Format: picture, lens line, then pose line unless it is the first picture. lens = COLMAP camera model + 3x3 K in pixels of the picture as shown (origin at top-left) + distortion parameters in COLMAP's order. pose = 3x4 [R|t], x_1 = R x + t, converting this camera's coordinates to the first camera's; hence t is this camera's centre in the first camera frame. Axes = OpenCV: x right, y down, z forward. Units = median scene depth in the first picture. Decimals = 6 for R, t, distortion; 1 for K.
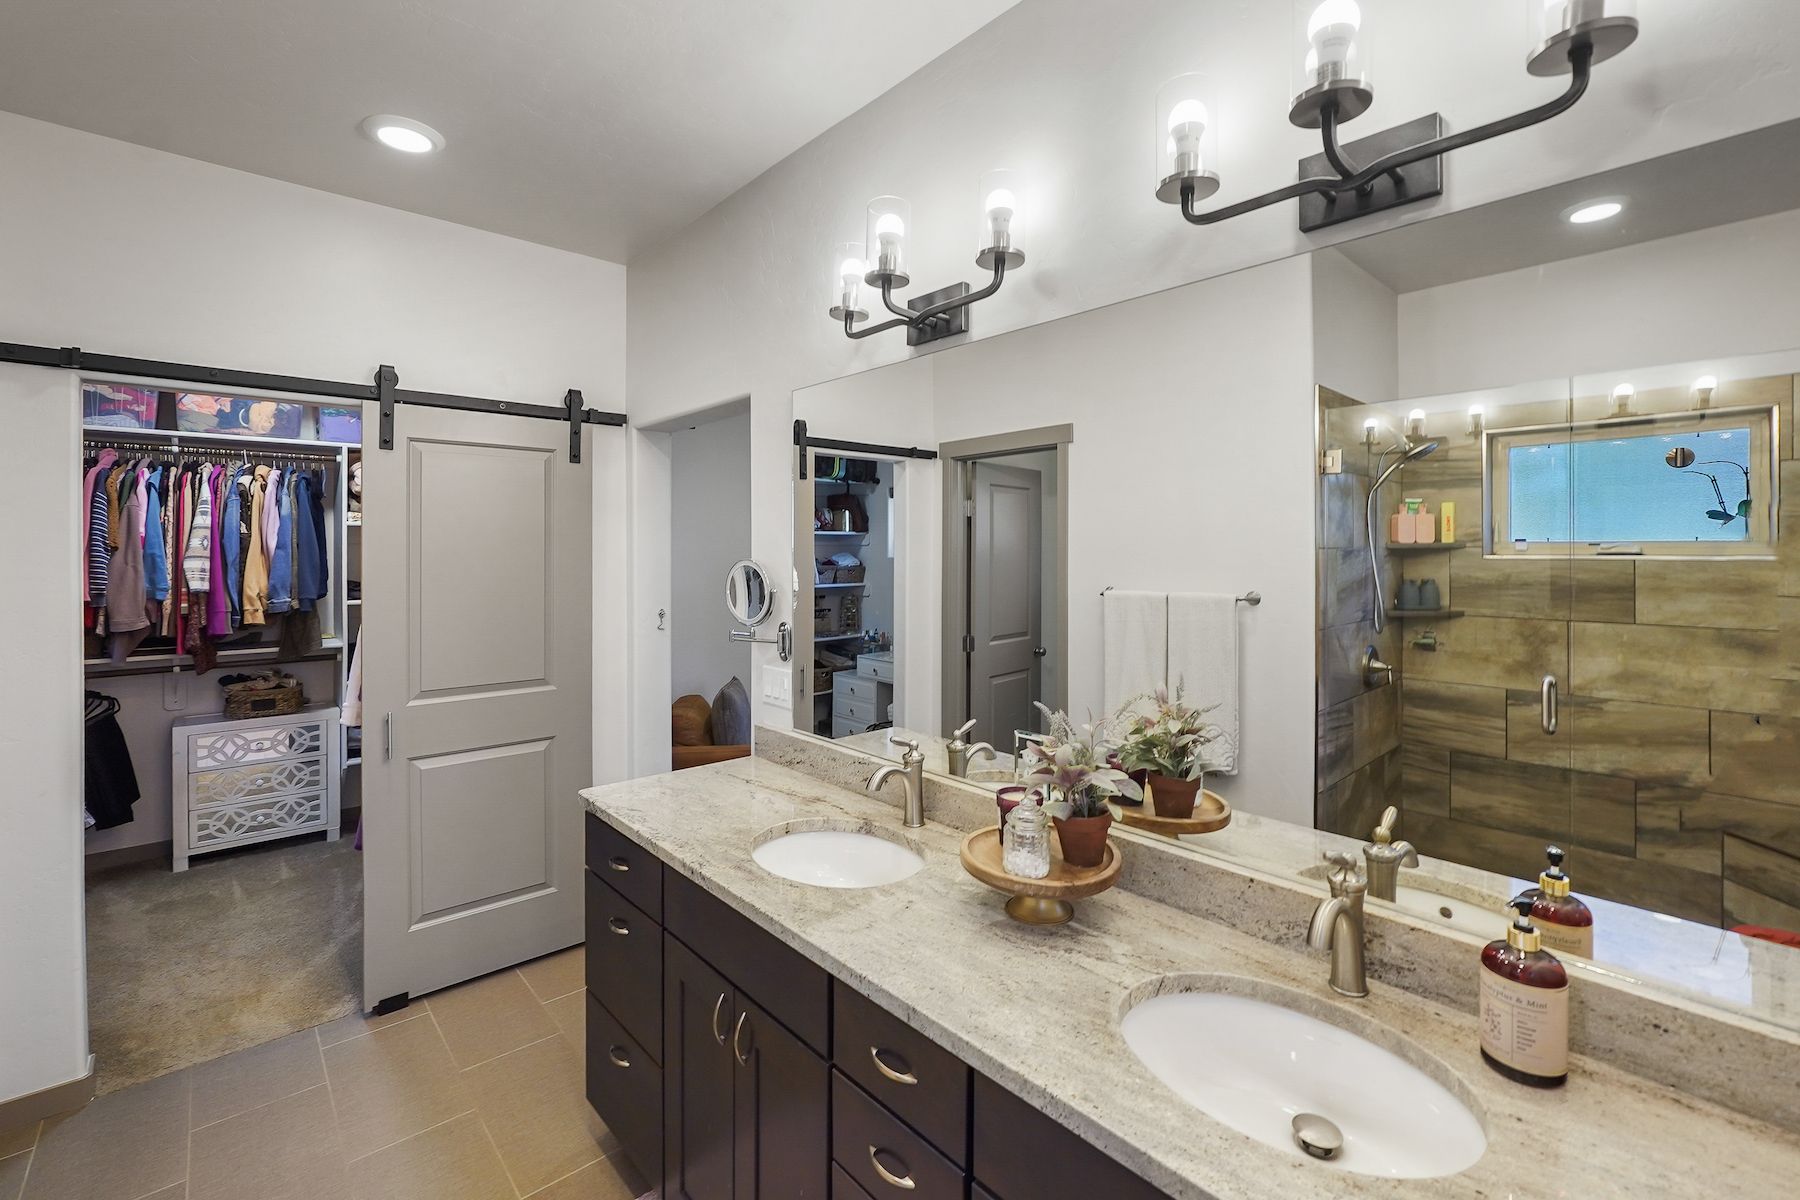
lens RADIAL K [[782.5, 0, 910.2], [0, 782.5, 538.0], [0, 0, 1]] dist [-0.019901, 0.006000]
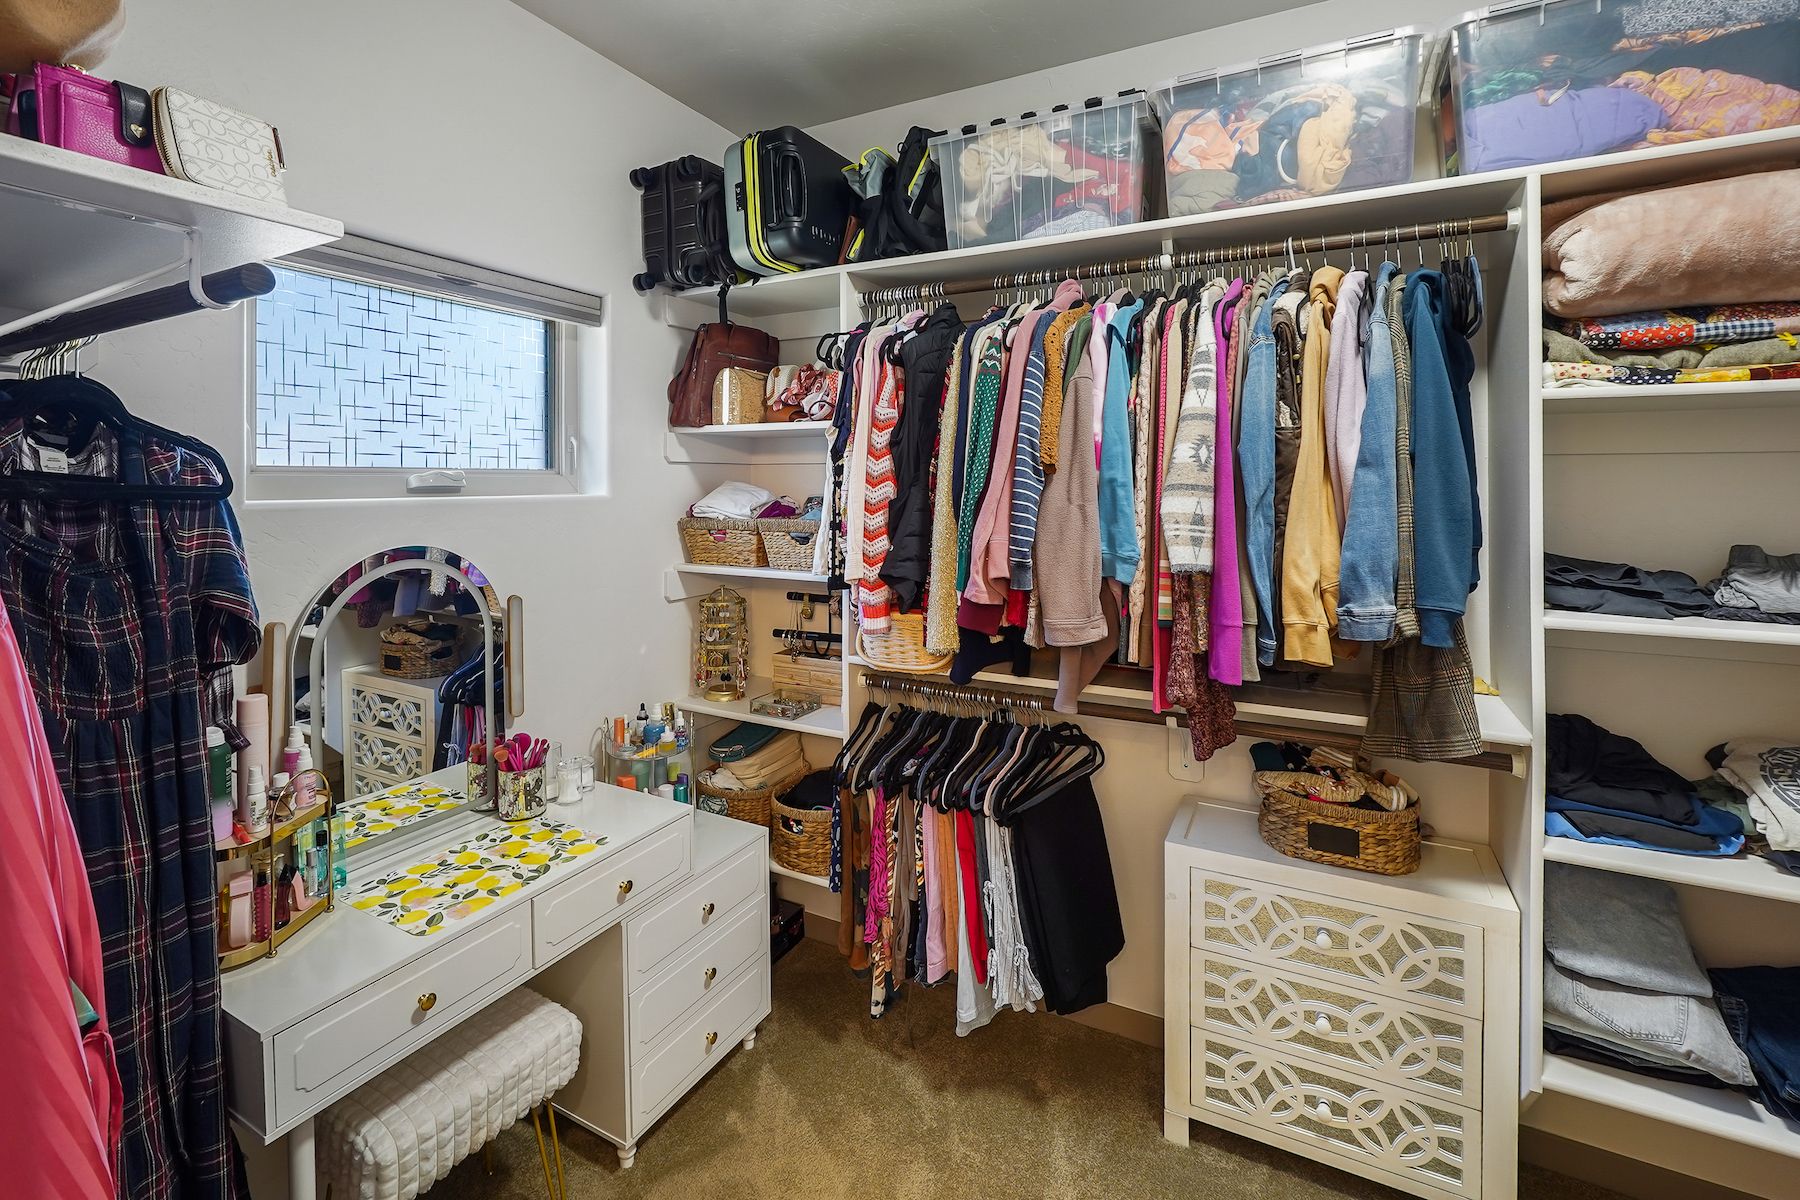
lens RADIAL K [[782.5, 0, 898.0], [0, 782.5, 484.3], [0, 0, 1]] dist [-0.019901, 0.006000]
pose [[0.336119, 0.003507, -0.941813, -0.551191], [0.012637, 0.999886, 0.008233, 0.016592], [0.941735, -0.014669, 0.336036, 0.678042]]
